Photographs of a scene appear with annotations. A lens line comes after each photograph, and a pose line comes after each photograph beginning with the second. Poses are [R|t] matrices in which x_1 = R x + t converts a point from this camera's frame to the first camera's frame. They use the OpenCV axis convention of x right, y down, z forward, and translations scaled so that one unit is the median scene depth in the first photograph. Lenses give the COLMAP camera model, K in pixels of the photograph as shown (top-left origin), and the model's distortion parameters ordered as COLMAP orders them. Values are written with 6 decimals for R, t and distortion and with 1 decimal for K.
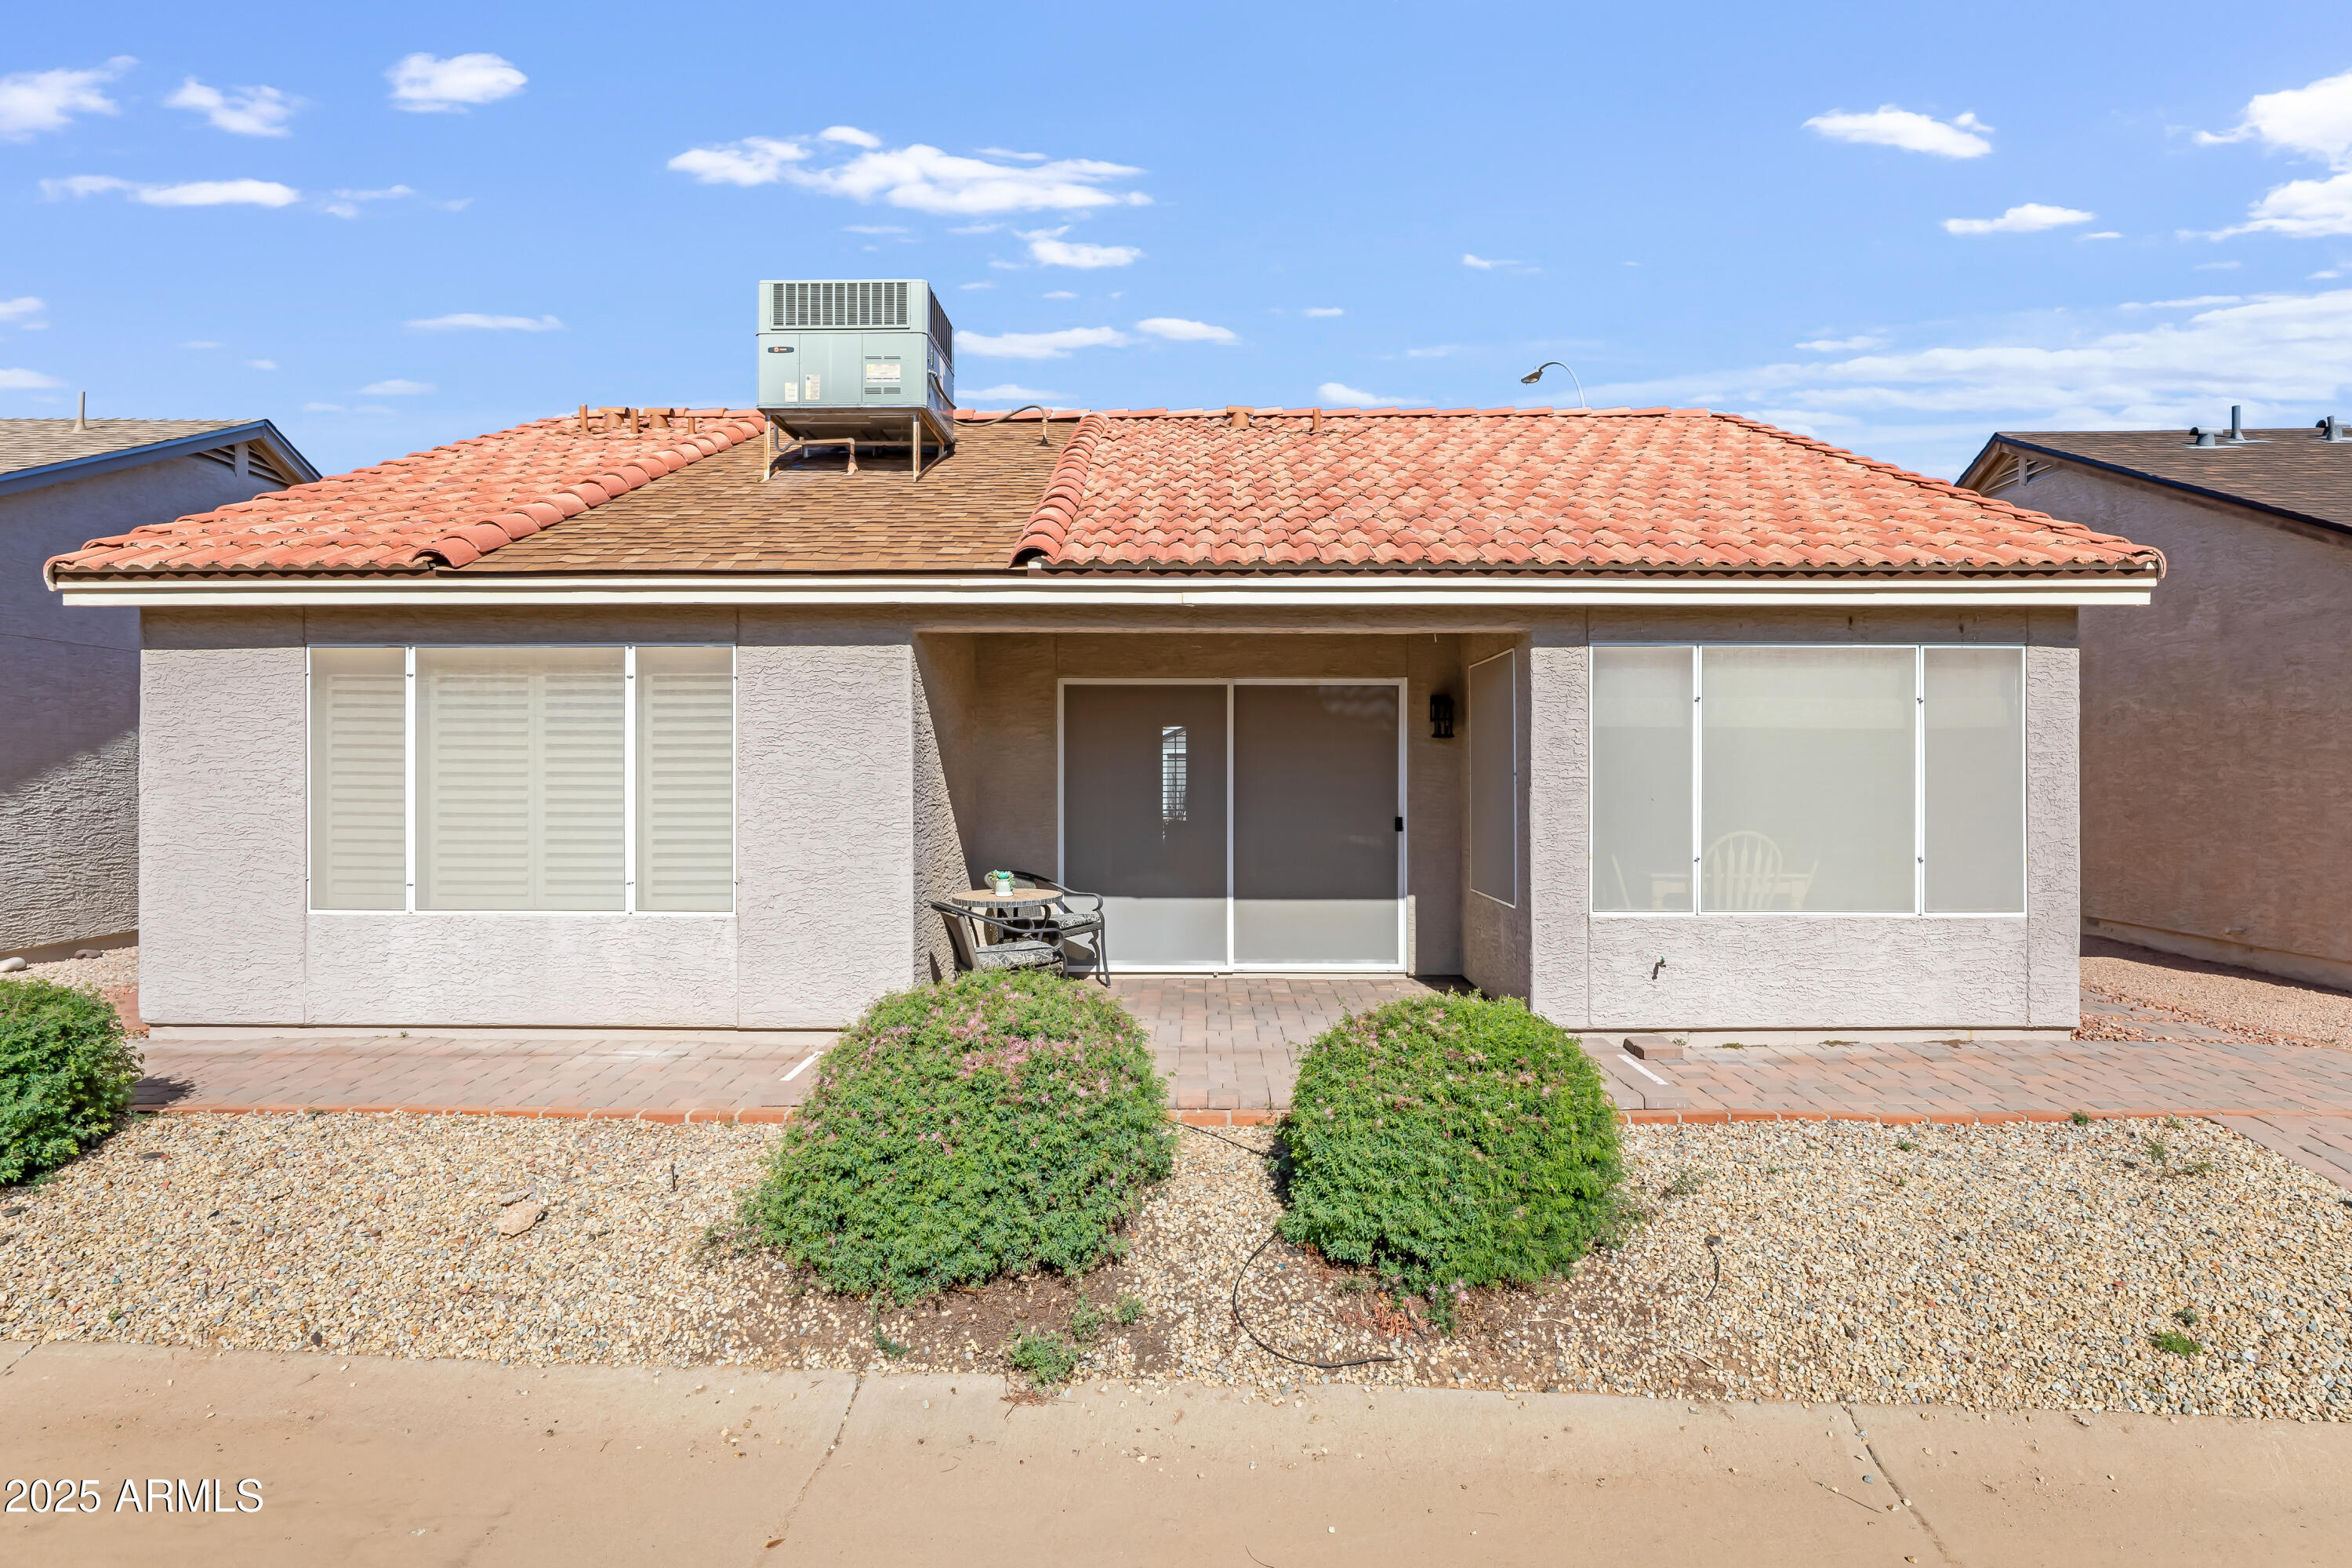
lens RADIAL K [[1261.9, 0, 1176.0], [0, 1261.9, 784.0], [0, 0, 1]] dist [-0.014596, 0.000458]
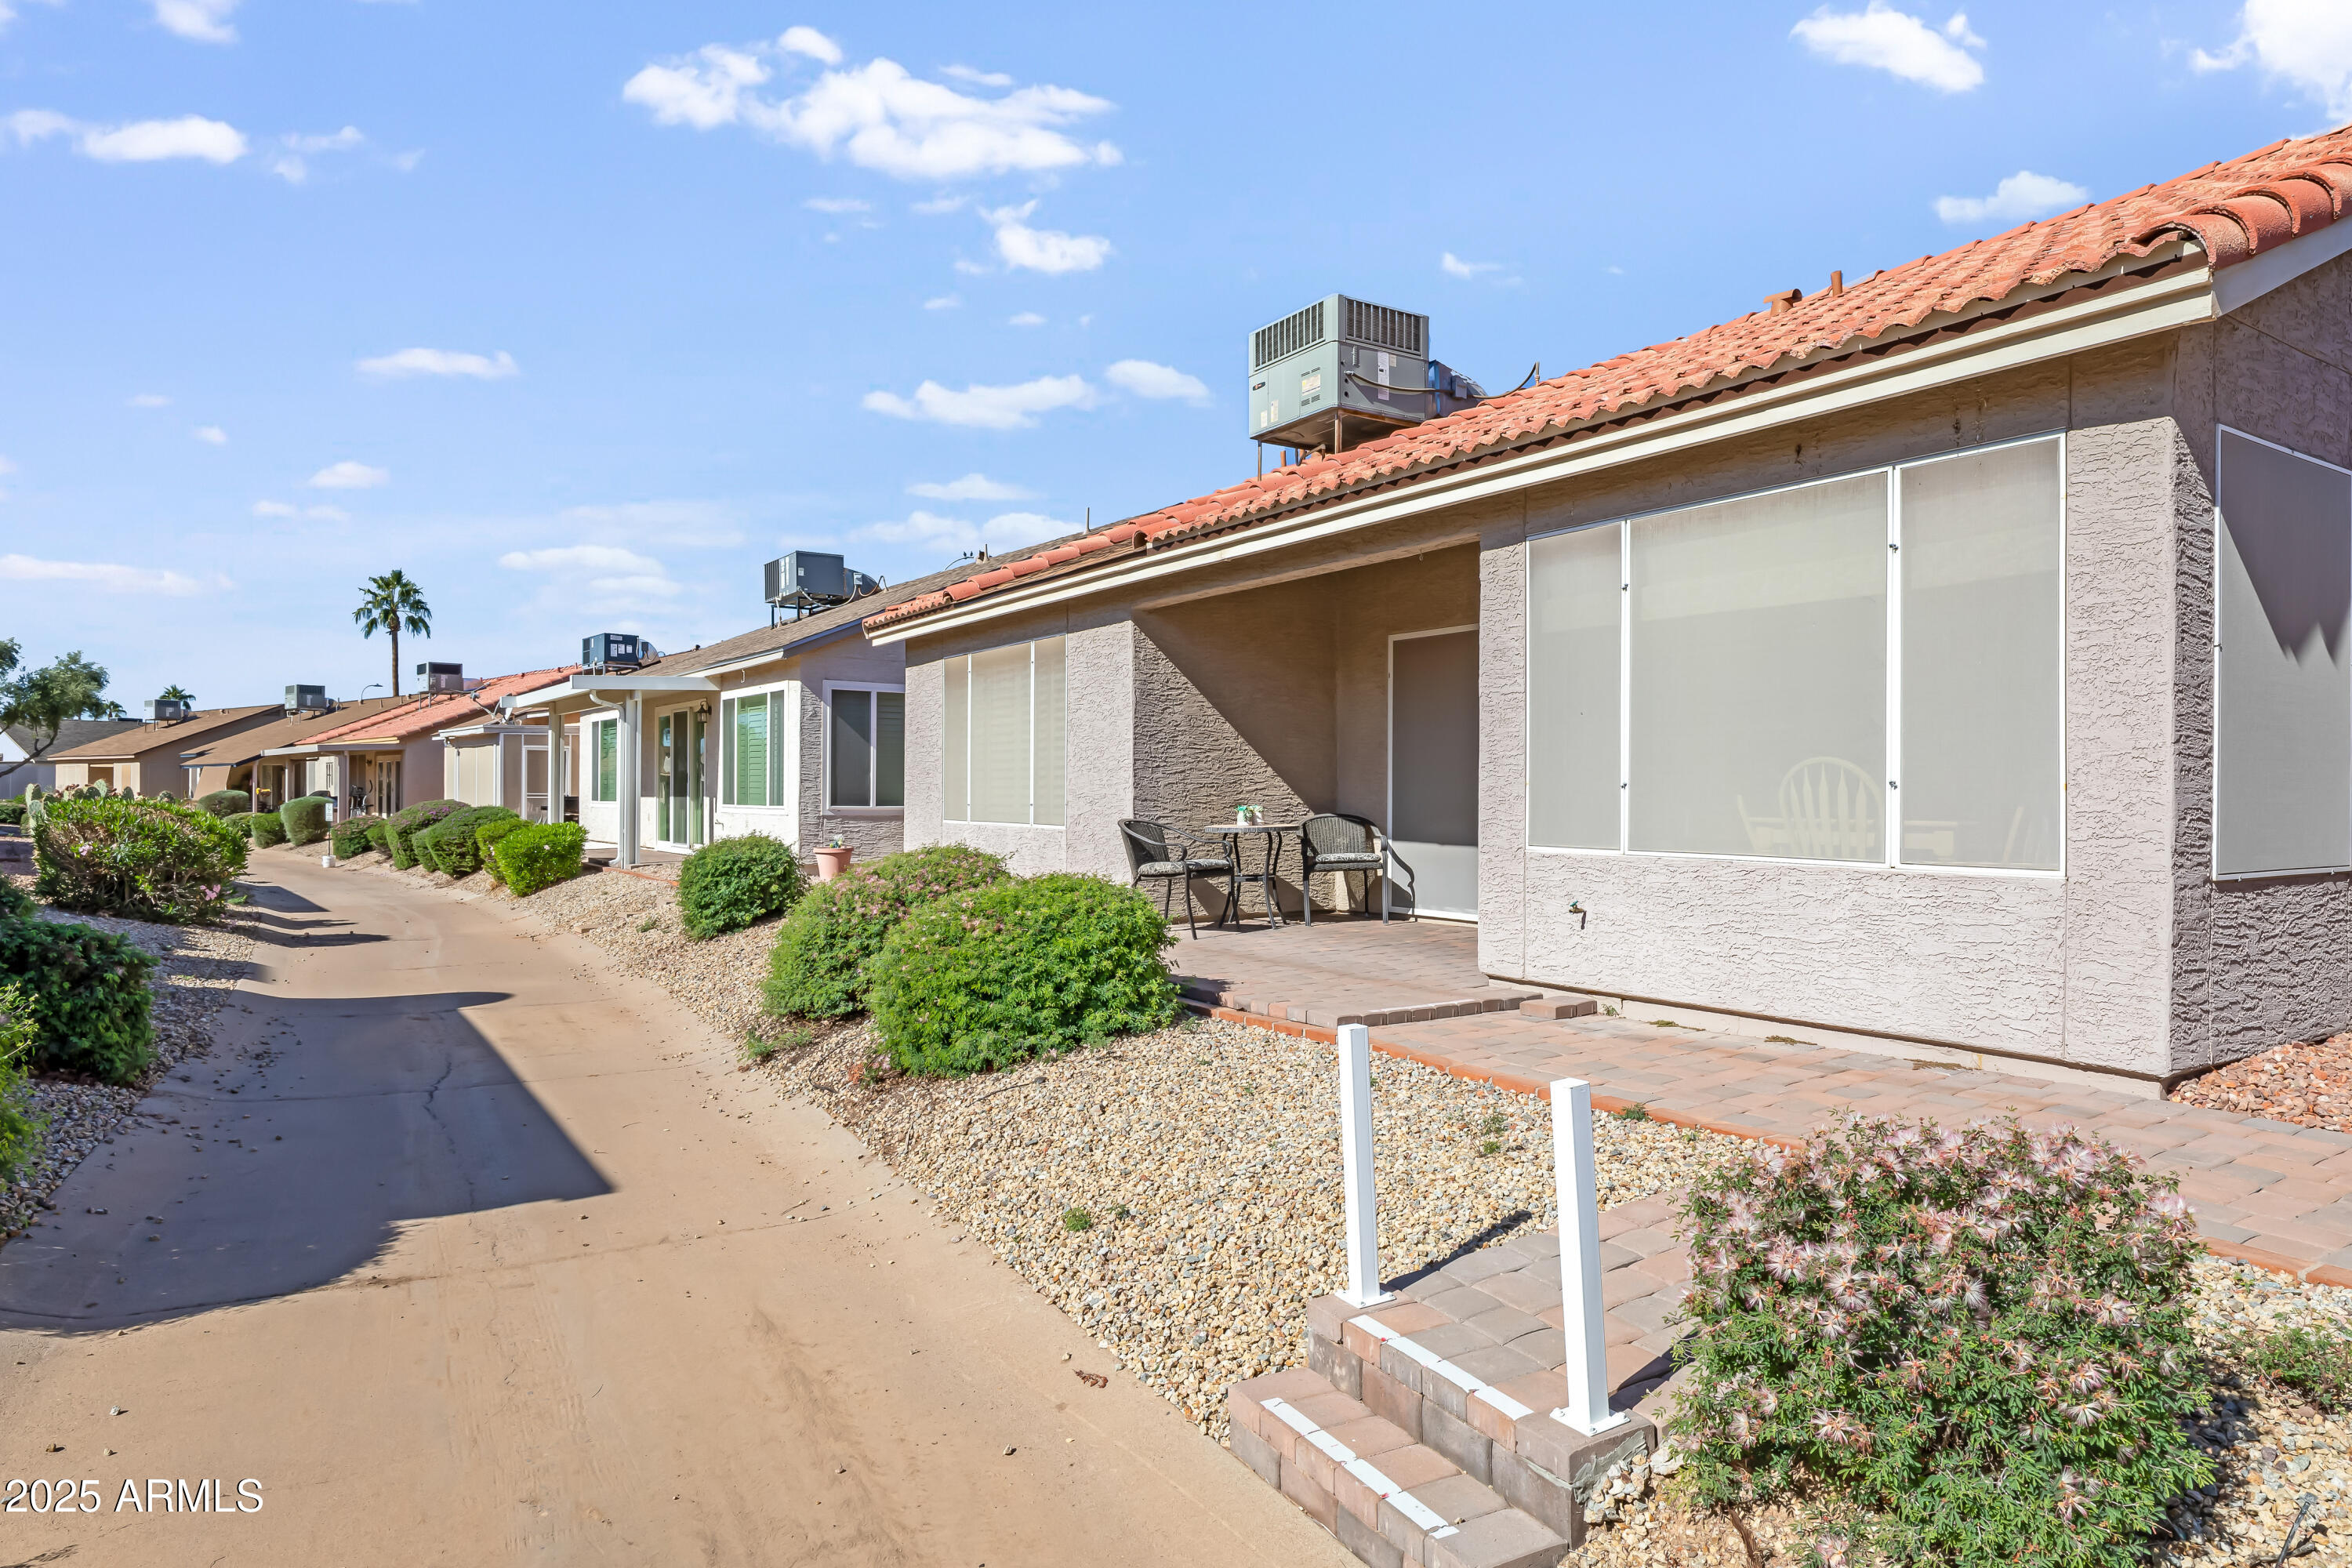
lens RADIAL K [[1367.2, 0, 1175.7], [0, 1367.2, 800.3], [0, 0, 1]] dist [-0.001187, -0.000081]
pose [[0.553459, 0.007464, -0.832843, 0.984892], [-0.012040, 0.999927, 0.000960, 0.072160], [0.832789, 0.009496, 0.553509, 0.273890]]
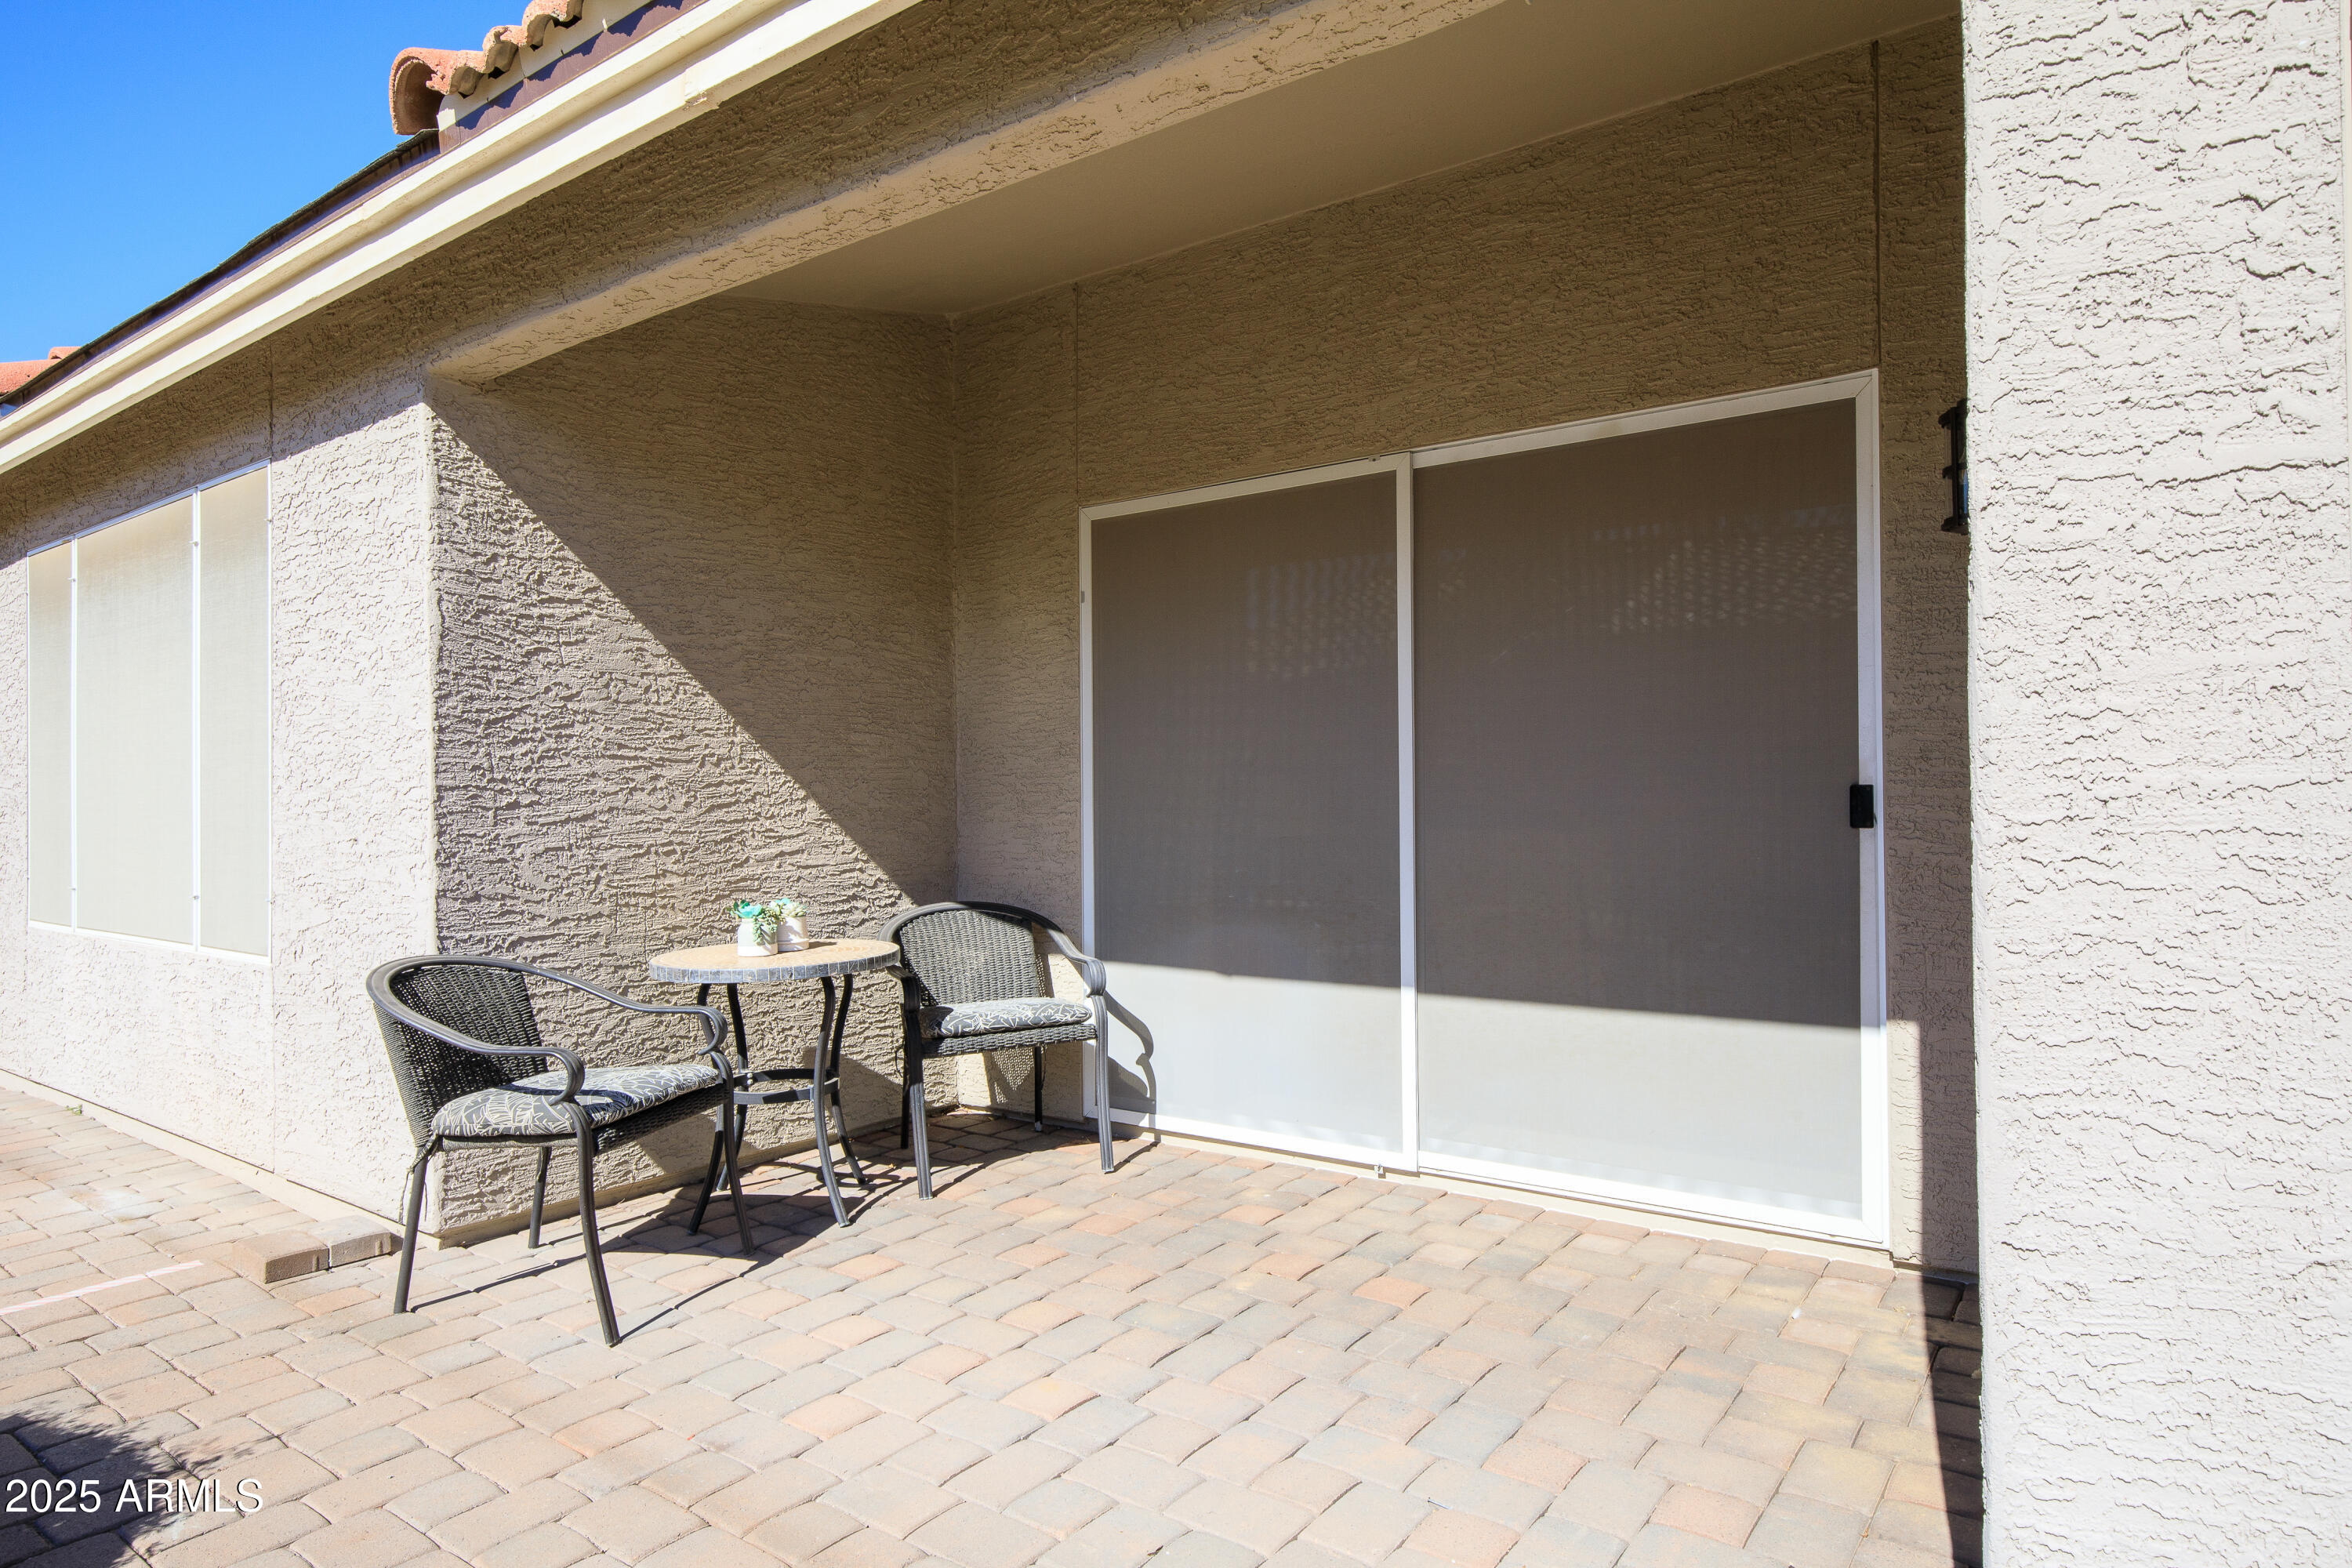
lens RADIAL K [[1367.2, 0, 1175.7], [0, 1367.2, 800.3], [0, 0, 1]] dist [-0.001187, -0.000081]
pose [[0.818921, -0.007396, -0.573859, 0.302884], [0.003001, 0.999958, -0.008605, 0.041706], [0.573898, 0.005325, 0.818909, 0.759848]]
